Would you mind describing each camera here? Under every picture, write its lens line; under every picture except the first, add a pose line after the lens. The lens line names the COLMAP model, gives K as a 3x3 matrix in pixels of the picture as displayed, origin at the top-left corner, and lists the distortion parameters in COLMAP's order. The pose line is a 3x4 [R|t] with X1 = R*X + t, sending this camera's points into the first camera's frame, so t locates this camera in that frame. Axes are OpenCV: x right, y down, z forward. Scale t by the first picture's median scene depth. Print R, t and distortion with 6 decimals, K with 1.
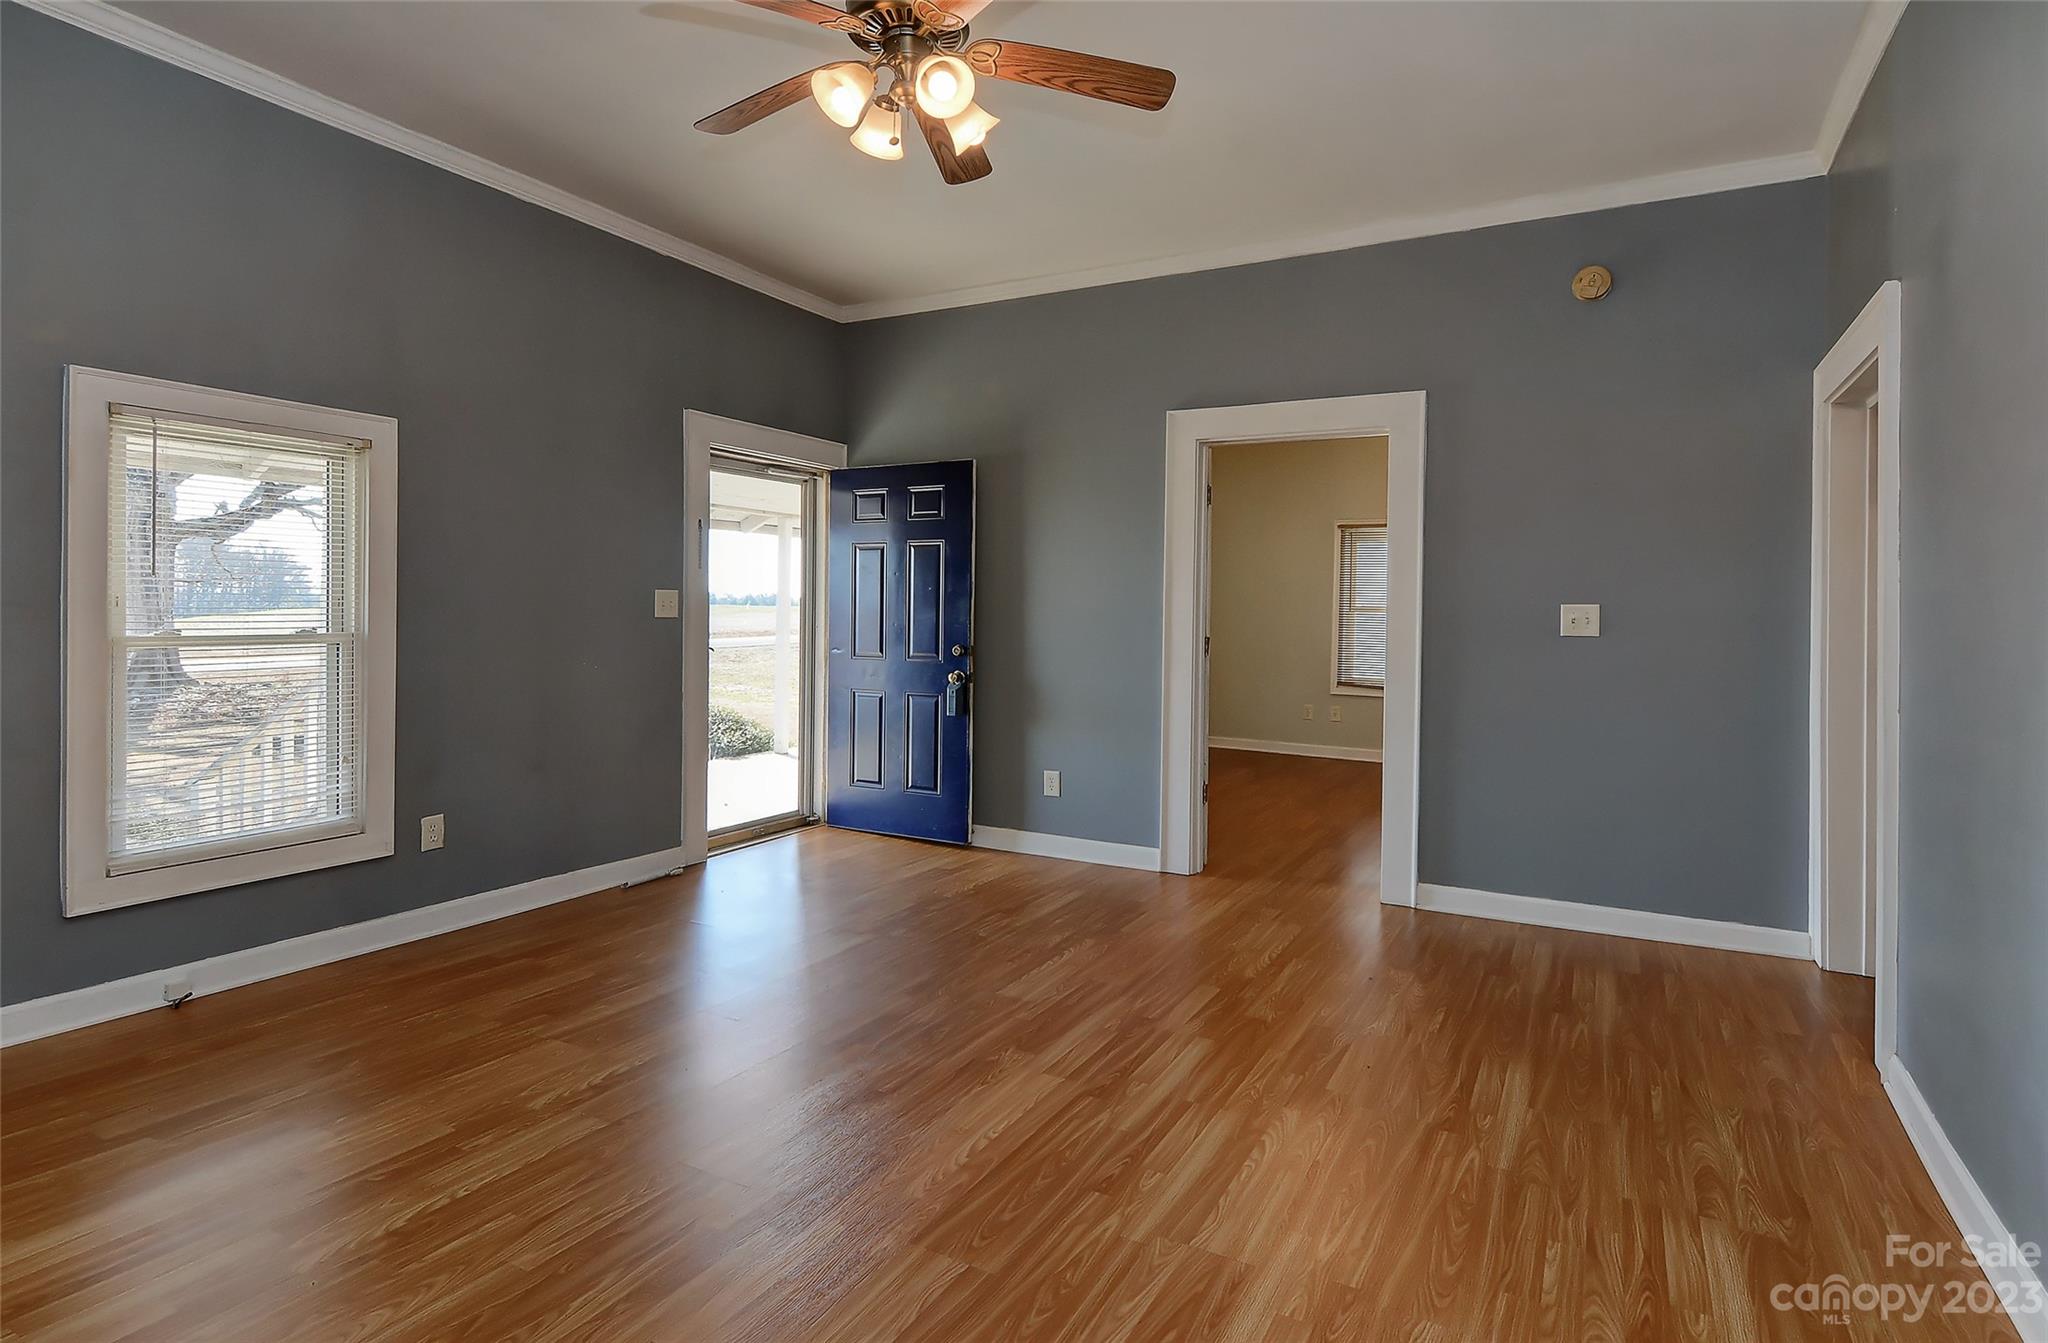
lens RADIAL K [[1049.6, 0, 1027.2], [0, 1049.6, 660.7], [0, 0, 1]] dist [0.015366, -0.000477]
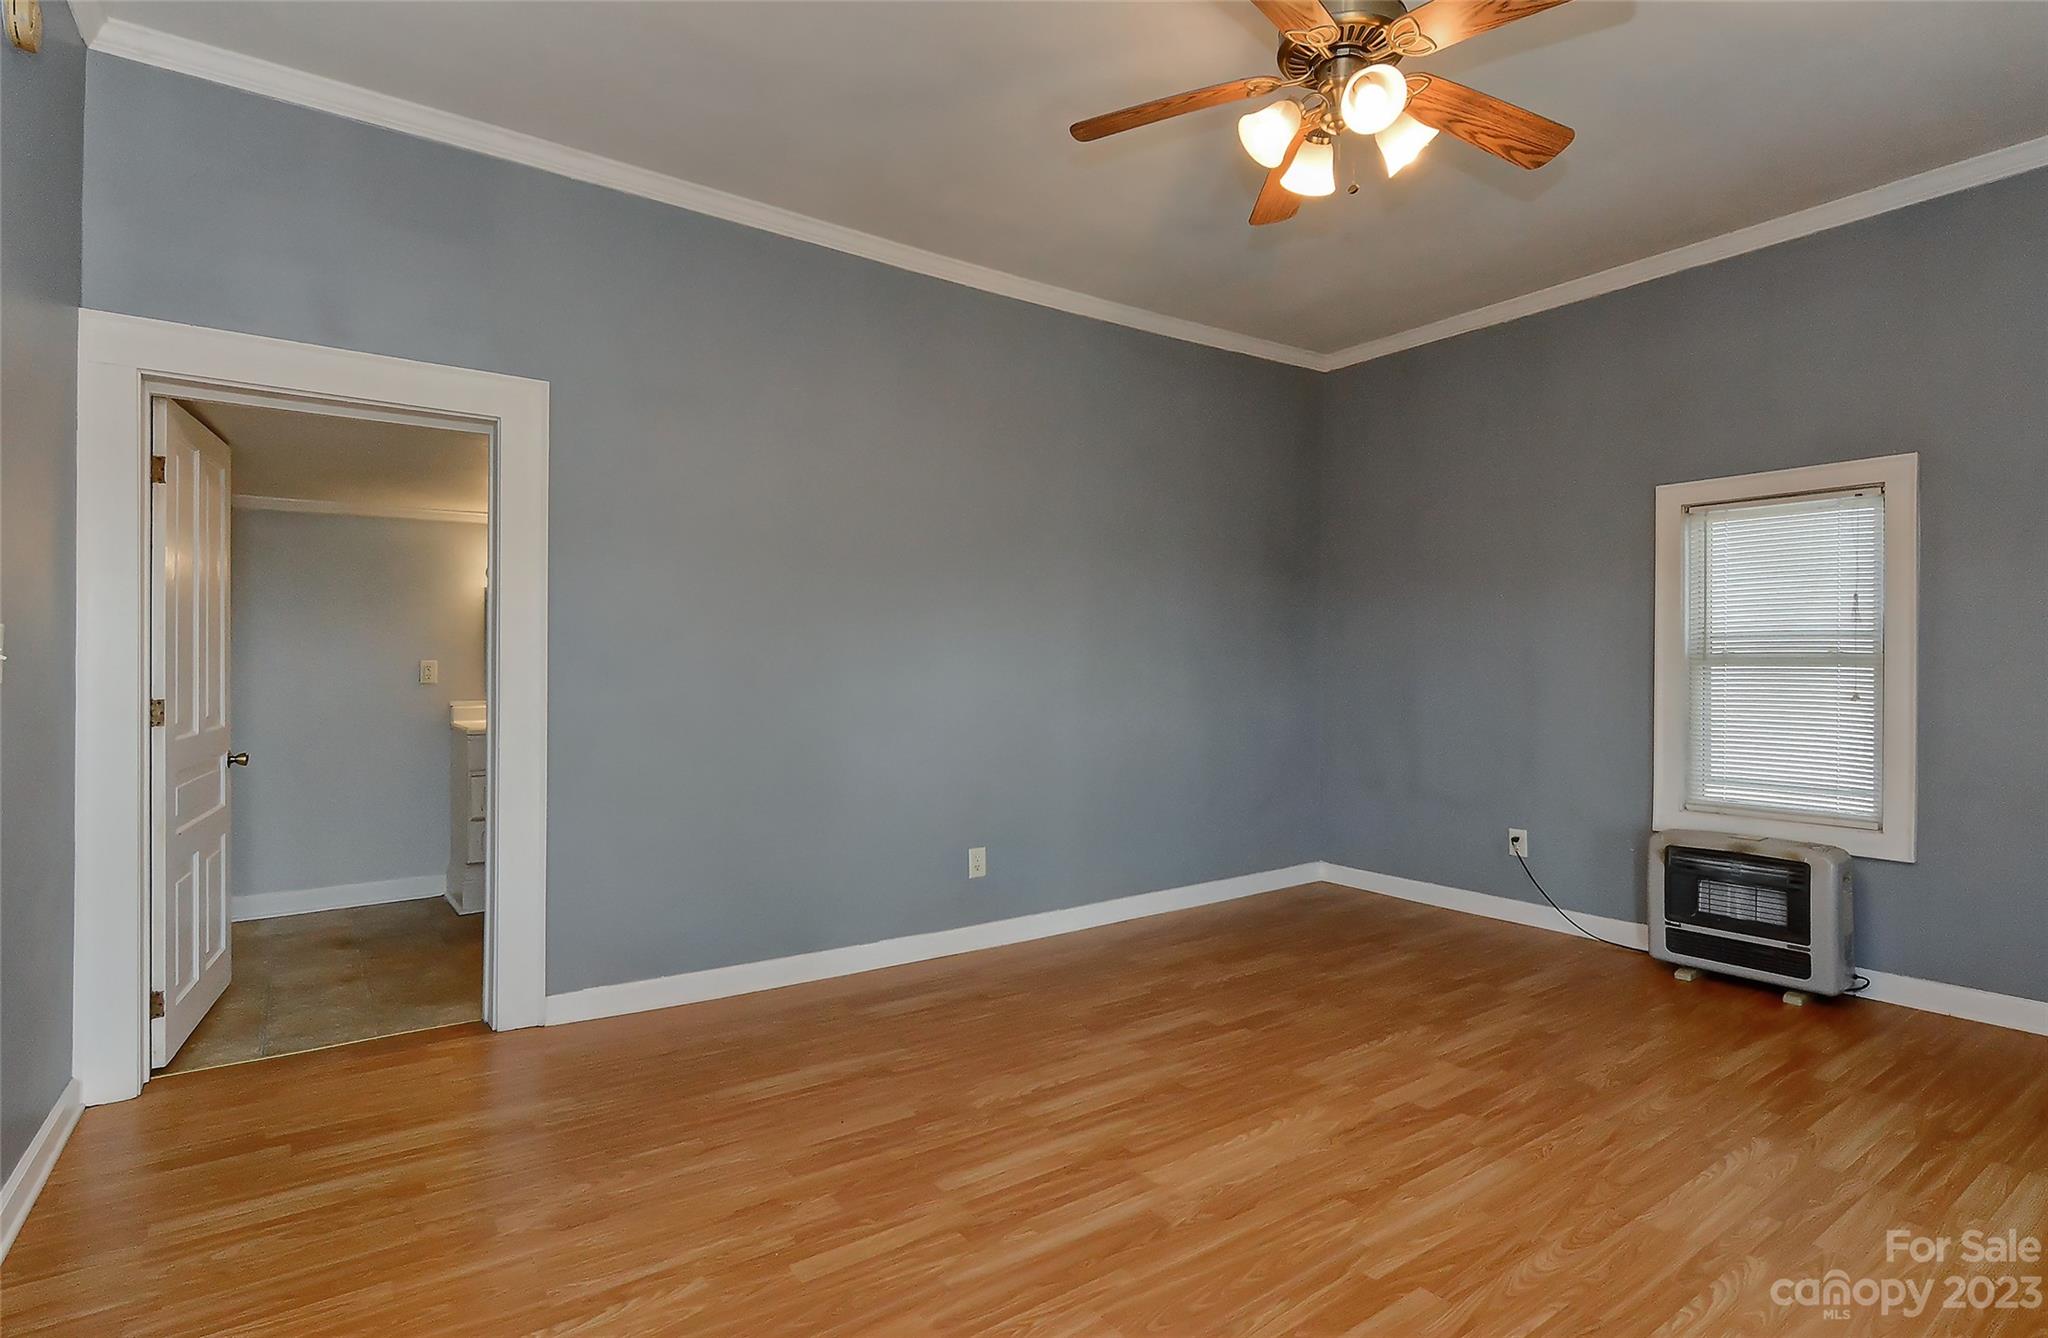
lens RADIAL K [[985.6, 0, 1030.4], [0, 985.6, 663.0], [0, 0, 1]] dist [0.002905, -0.000142]
pose [[-0.897565, -0.018297, 0.440503, -0.232259], [0.003452, 0.998816, 0.048522, -0.094547], [-0.440869, 0.045073, -0.896439, 1.645660]]
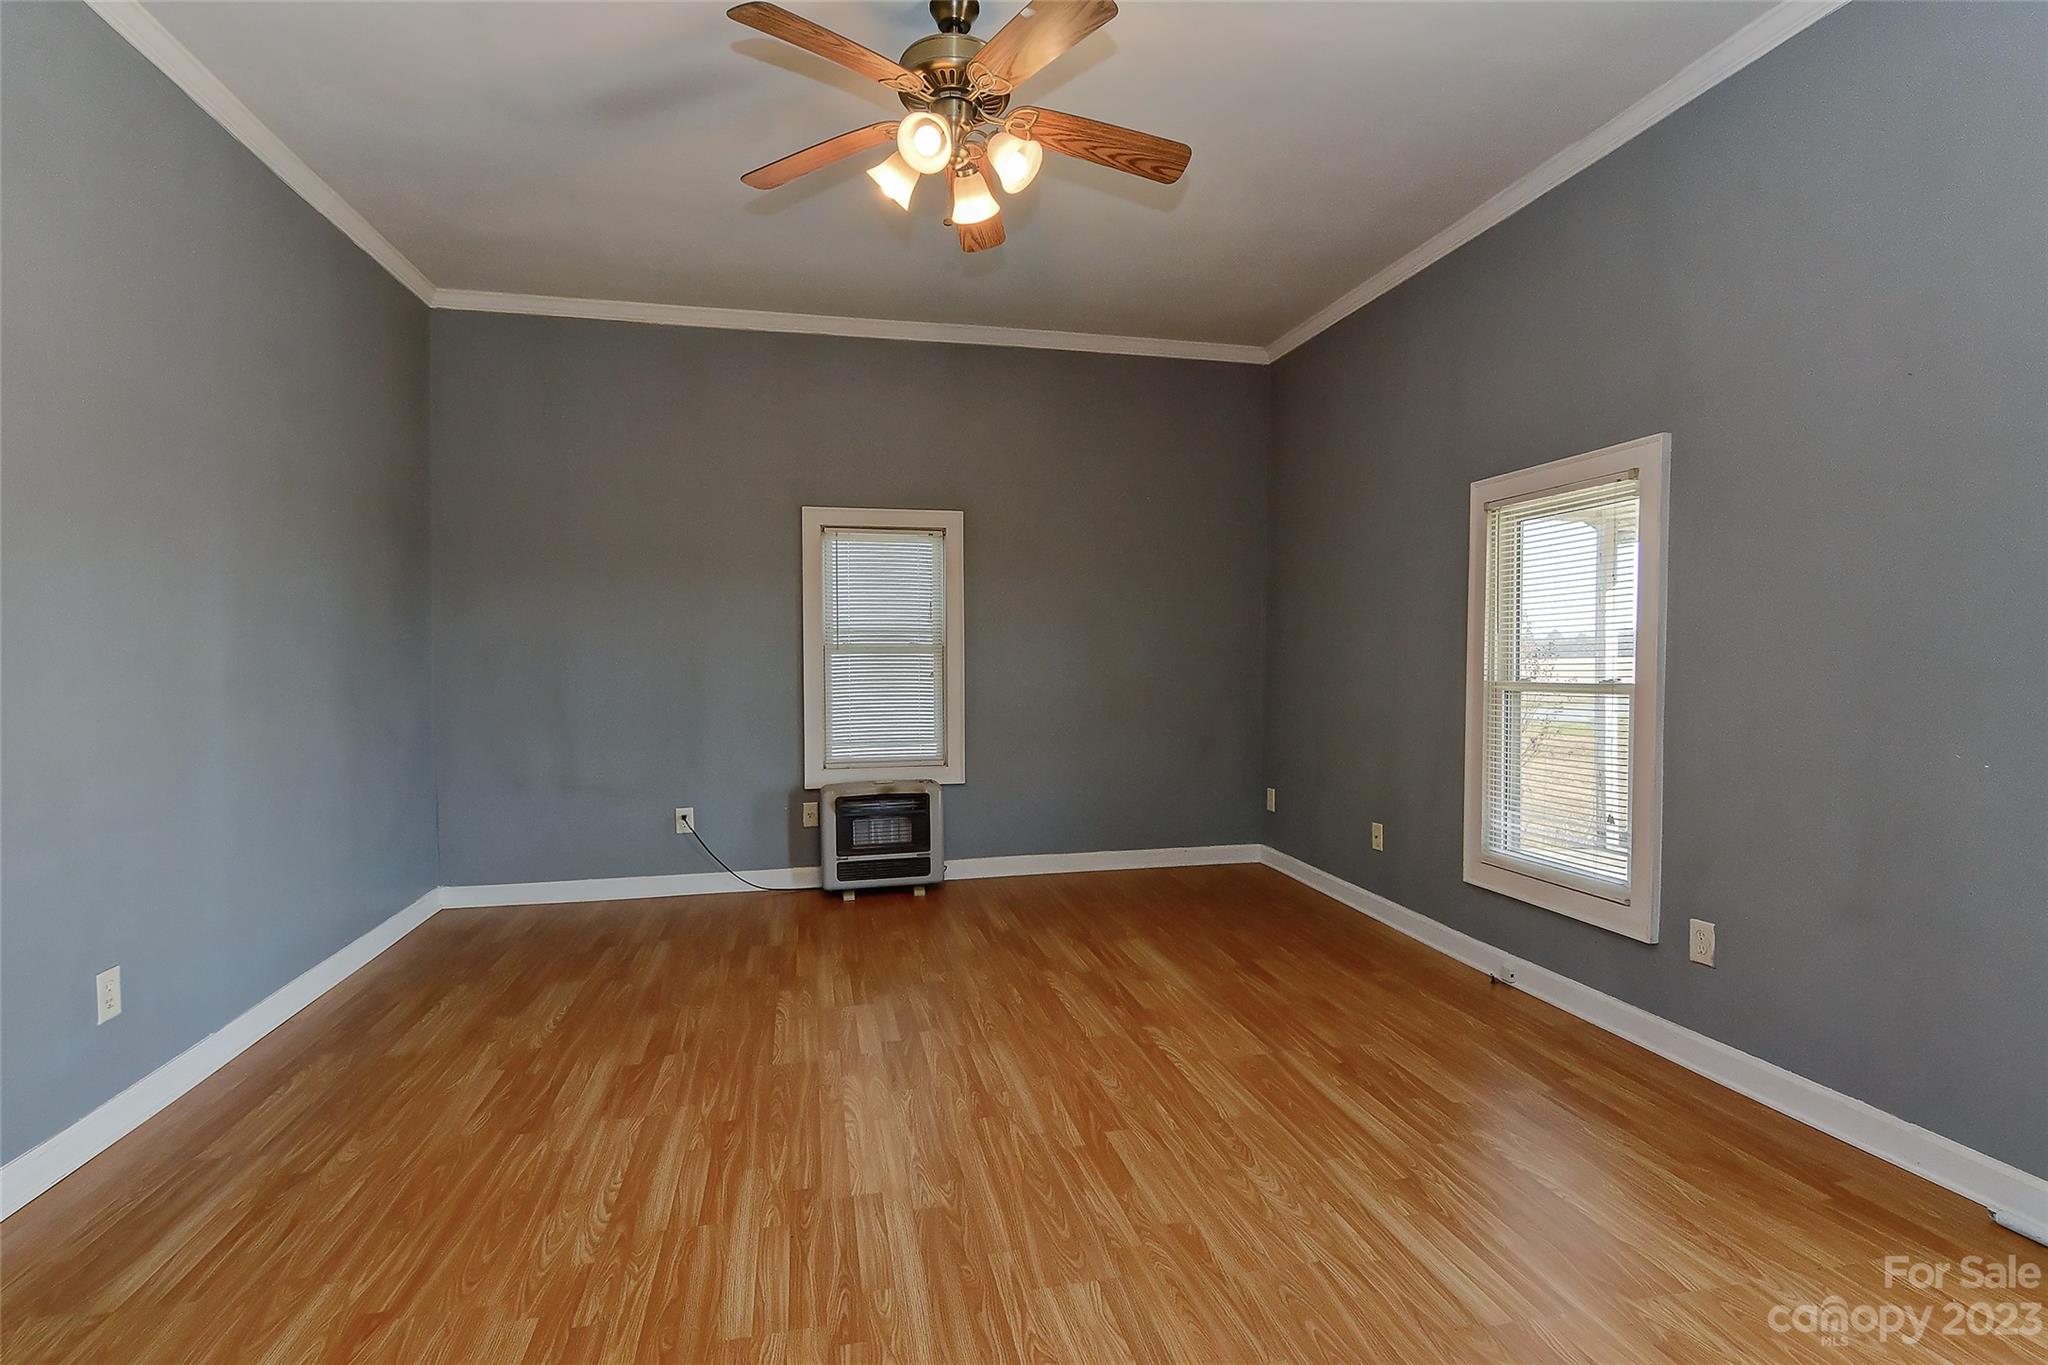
lens RADIAL K [[995.6, 0, 994.7], [0, 995.6, 679.9], [0, 0, 1]] dist [0.018661, -0.000038]
pose [[-0.765777, 0.003435, -0.643097, 0.438294], [-0.037841, 0.998012, 0.050391, -0.075093], [0.641992, 0.062924, -0.764125, 1.534016]]
